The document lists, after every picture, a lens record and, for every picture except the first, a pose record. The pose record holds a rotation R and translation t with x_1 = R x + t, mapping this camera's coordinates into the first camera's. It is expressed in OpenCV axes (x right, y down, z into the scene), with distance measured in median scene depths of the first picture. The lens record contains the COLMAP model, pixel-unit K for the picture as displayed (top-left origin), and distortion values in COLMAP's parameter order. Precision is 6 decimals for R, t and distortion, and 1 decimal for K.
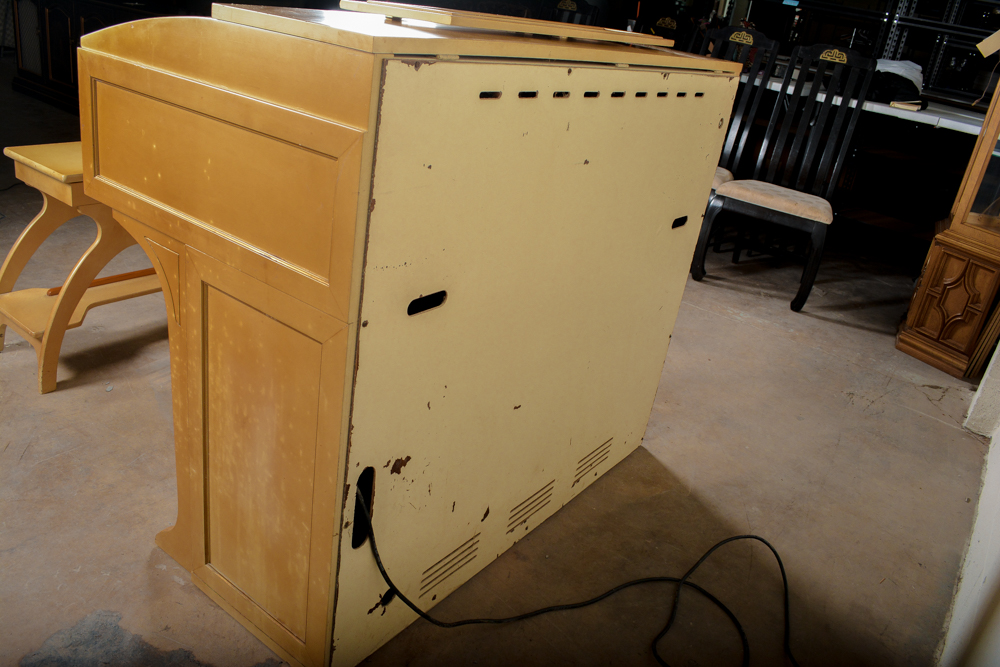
lens RADIAL K [[779.6, 0, 498.6], [0, 779.6, 335.4], [0, 0, 1]] dist [-0.087621, 0.015913]
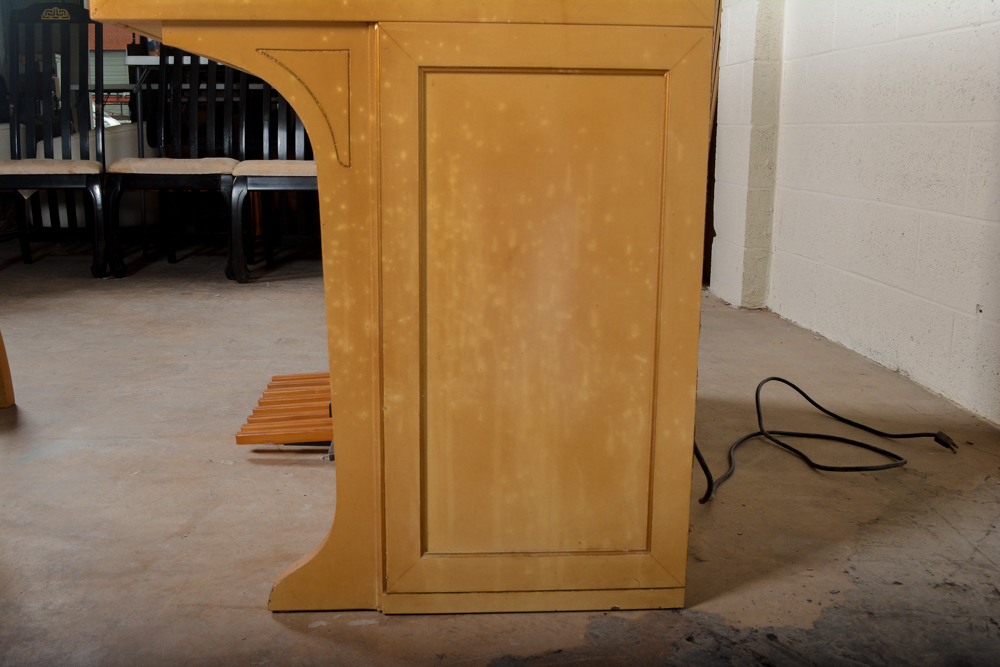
lens RADIAL K [[1032.1, 0, 499.9], [0, 1032.1, 333.6], [0, 0, 1]] dist [-0.059059, 0.000000]
pose [[0.762357, -0.257190, 0.593856, -0.920688], [0.356731, 0.932643, -0.054037, 0.225502], [-0.539958, 0.253042, 0.802755, 0.261445]]
